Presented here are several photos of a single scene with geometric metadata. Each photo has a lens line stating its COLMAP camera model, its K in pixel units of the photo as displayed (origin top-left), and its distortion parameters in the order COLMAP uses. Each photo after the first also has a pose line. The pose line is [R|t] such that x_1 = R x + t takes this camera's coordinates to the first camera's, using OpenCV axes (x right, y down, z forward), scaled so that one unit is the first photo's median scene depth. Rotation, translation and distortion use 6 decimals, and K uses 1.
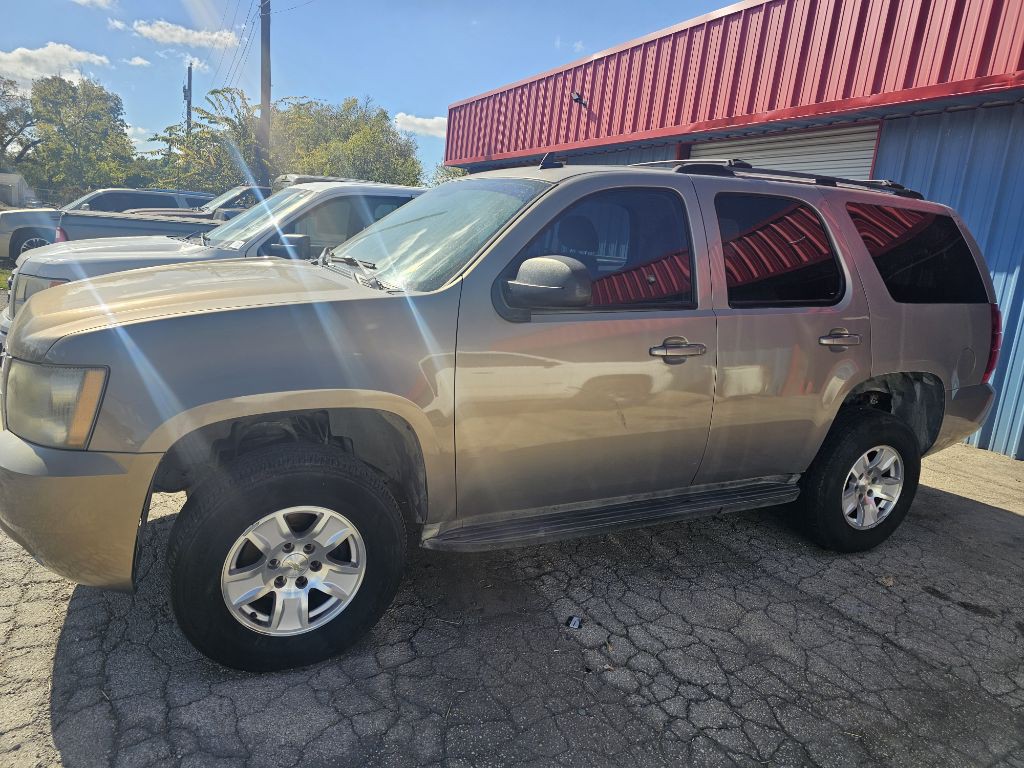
lens RADIAL K [[689.8, 0, 493.3], [0, 689.8, 377.1], [0, 0, 1]] dist [0.002344, -0.001744]
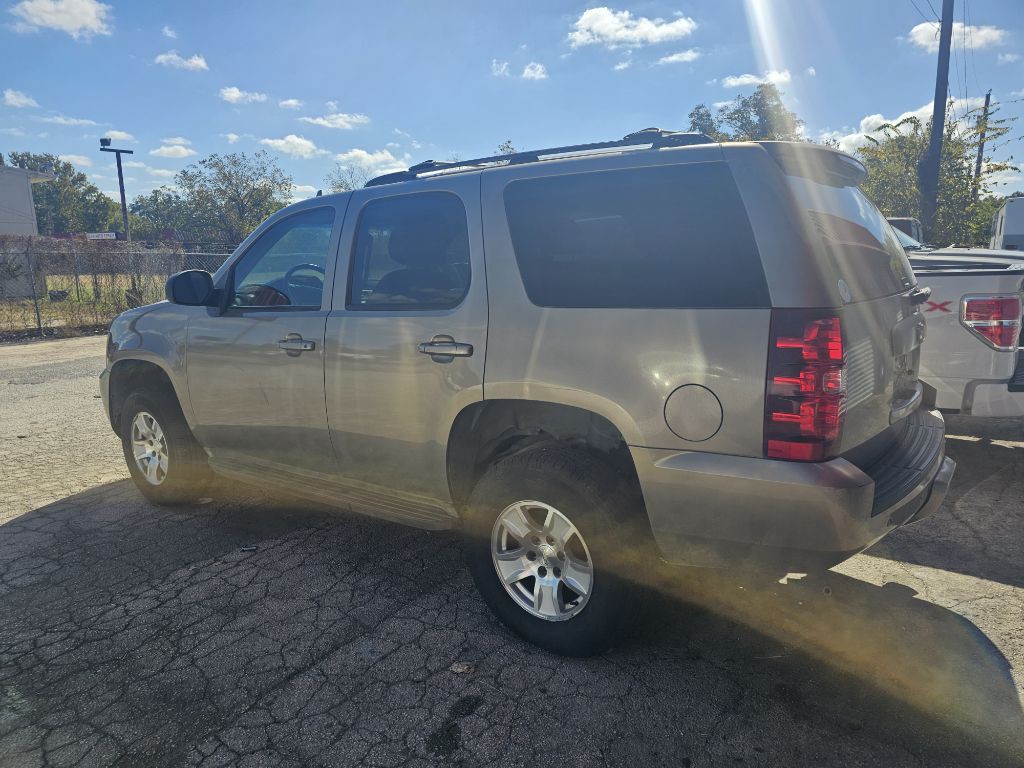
lens RADIAL K [[689.8, 0, 504.3], [0, 689.8, 380.6], [0, 0, 1]] dist [0.002344, -0.001744]
pose [[0.474789, 0.074077, -0.876977, 1.461421], [-0.134796, 0.990815, 0.010716, -0.037930], [0.869716, 0.113126, 0.480413, 0.757092]]
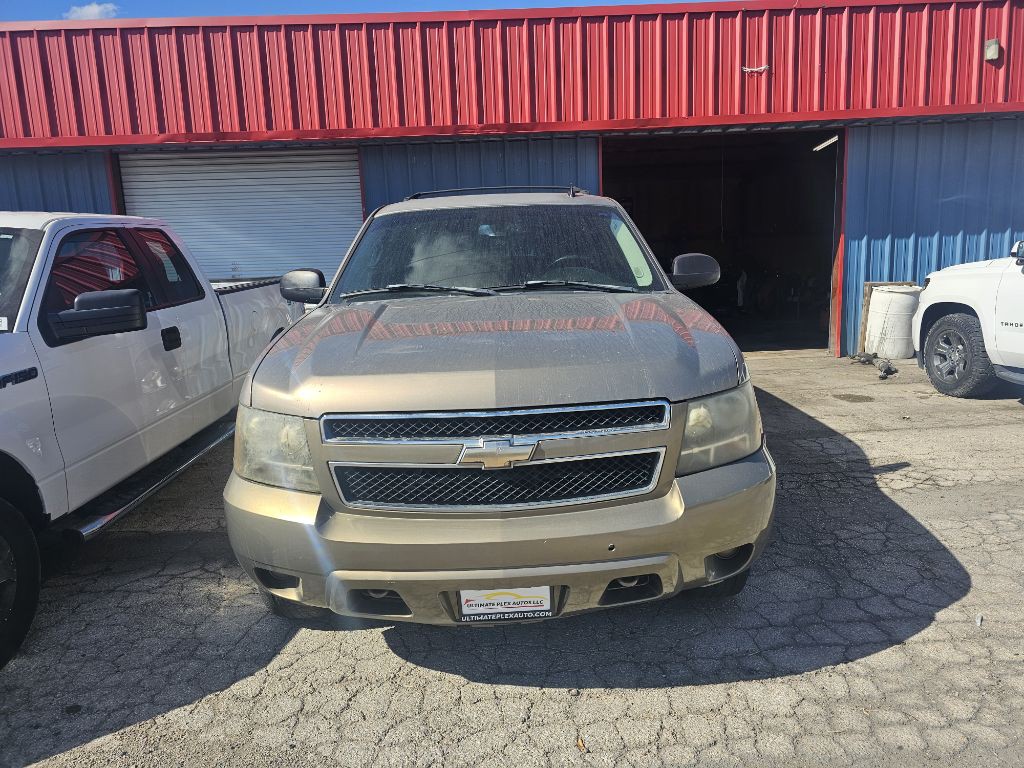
lens RADIAL K [[689.8, 0, 518.2], [0, 689.8, 388.1], [0, 0, 1]] dist [0.002344, -0.001744]
pose [[0.408193, -0.256740, 0.876050, -1.292498], [0.248646, 0.954625, 0.163912, -0.209224], [-0.878381, 0.150919, 0.453508, 0.589053]]
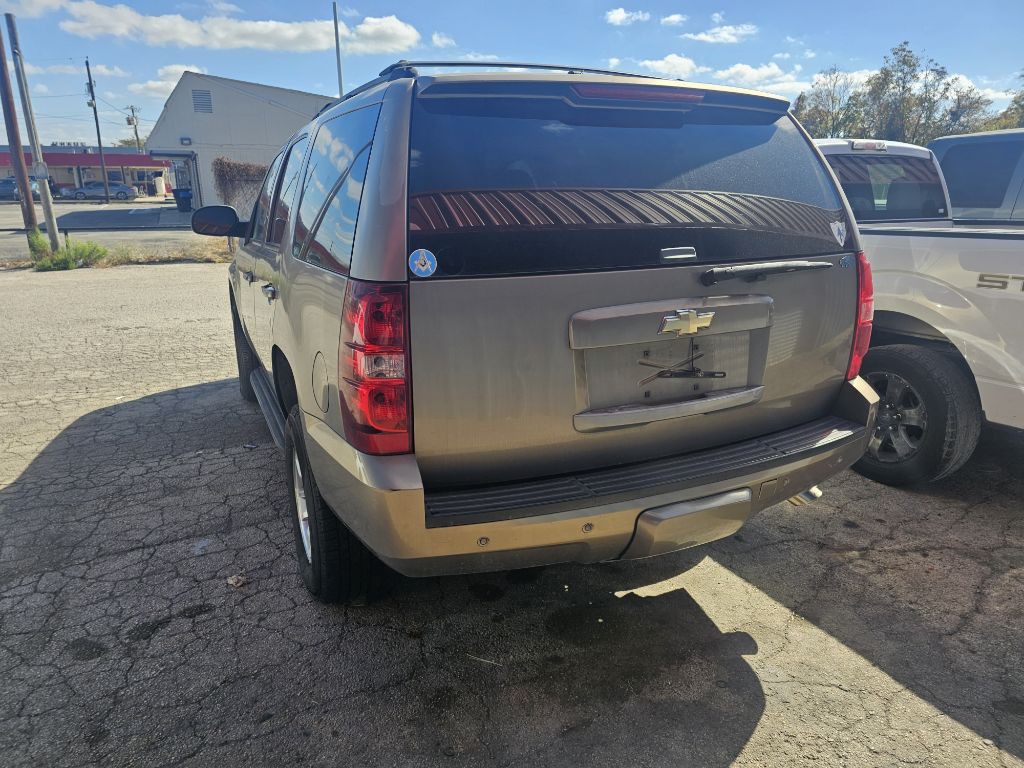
lens RADIAL K [[689.8, 0, 507.9], [0, 689.8, 389.2], [0, 0, 1]] dist [0.002344, -0.001744]
pose [[-0.003803, 0.208045, -0.978112, 1.588329], [-0.201077, 0.957982, 0.204545, -0.195739], [0.979568, 0.197454, 0.038189, 1.474492]]
